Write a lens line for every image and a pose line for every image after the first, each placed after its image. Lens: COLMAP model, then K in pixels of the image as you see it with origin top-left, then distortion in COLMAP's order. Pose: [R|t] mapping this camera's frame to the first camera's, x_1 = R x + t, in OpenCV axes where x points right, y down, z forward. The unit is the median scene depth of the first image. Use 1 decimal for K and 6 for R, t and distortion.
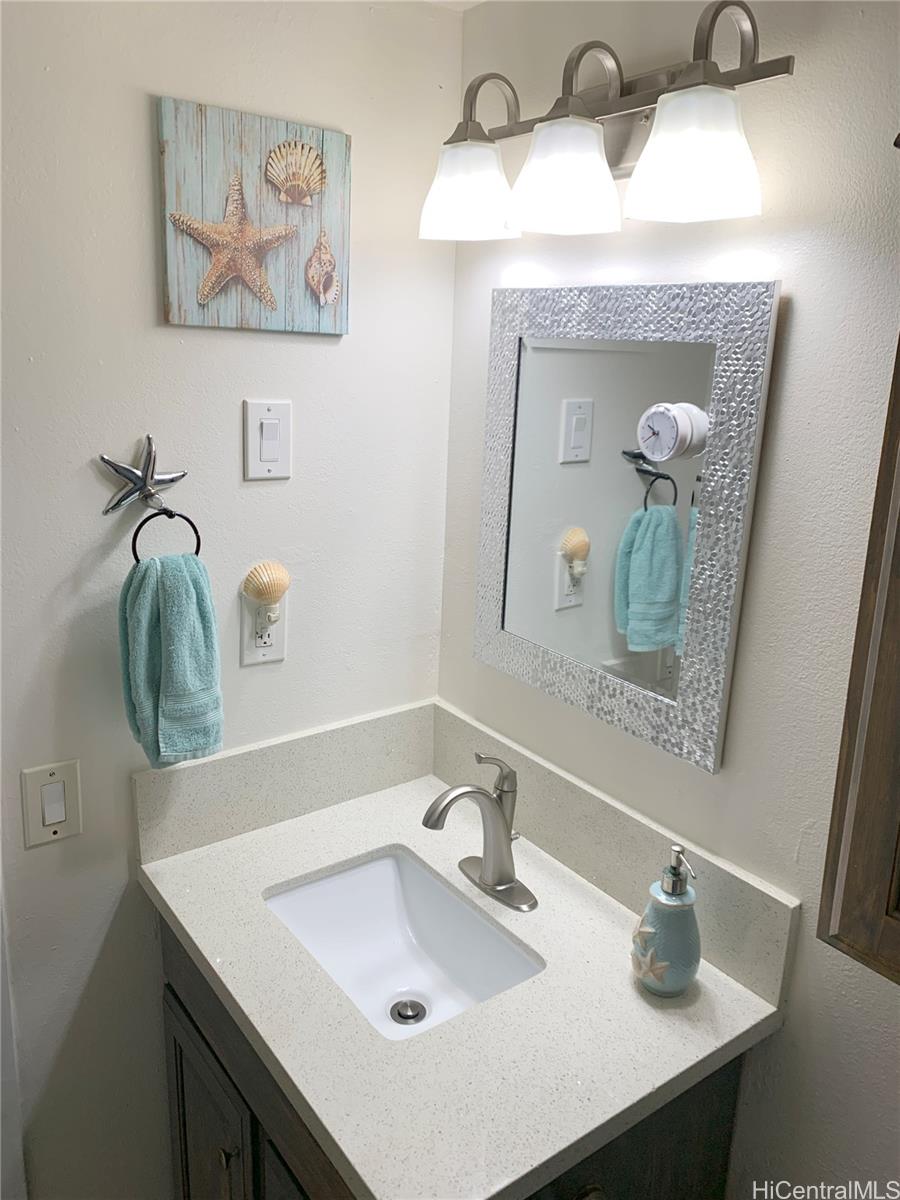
lens RADIAL K [[917.3, 0, 447.8], [0, 917.3, 591.3], [0, 0, 1]] dist [0.040039, -0.047417]
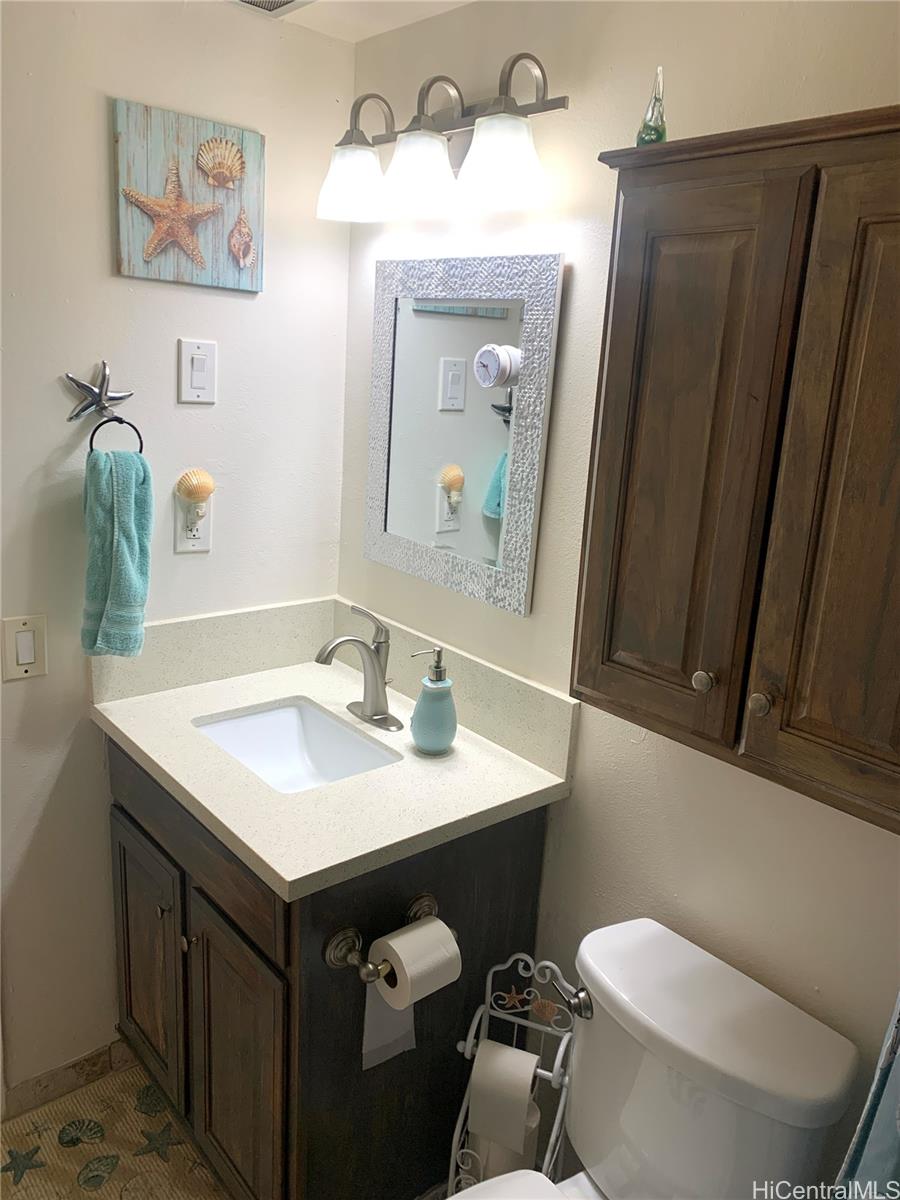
lens RADIAL K [[917.3, 0, 456.3], [0, 917.3, 611.1], [0, 0, 1]] dist [0.040039, -0.047417]
pose [[0.997122, 0.010620, 0.075065, 0.074145], [-0.011530, 0.999865, 0.011688, 0.157638], [-0.074931, -0.012520, 0.997110, -0.326685]]
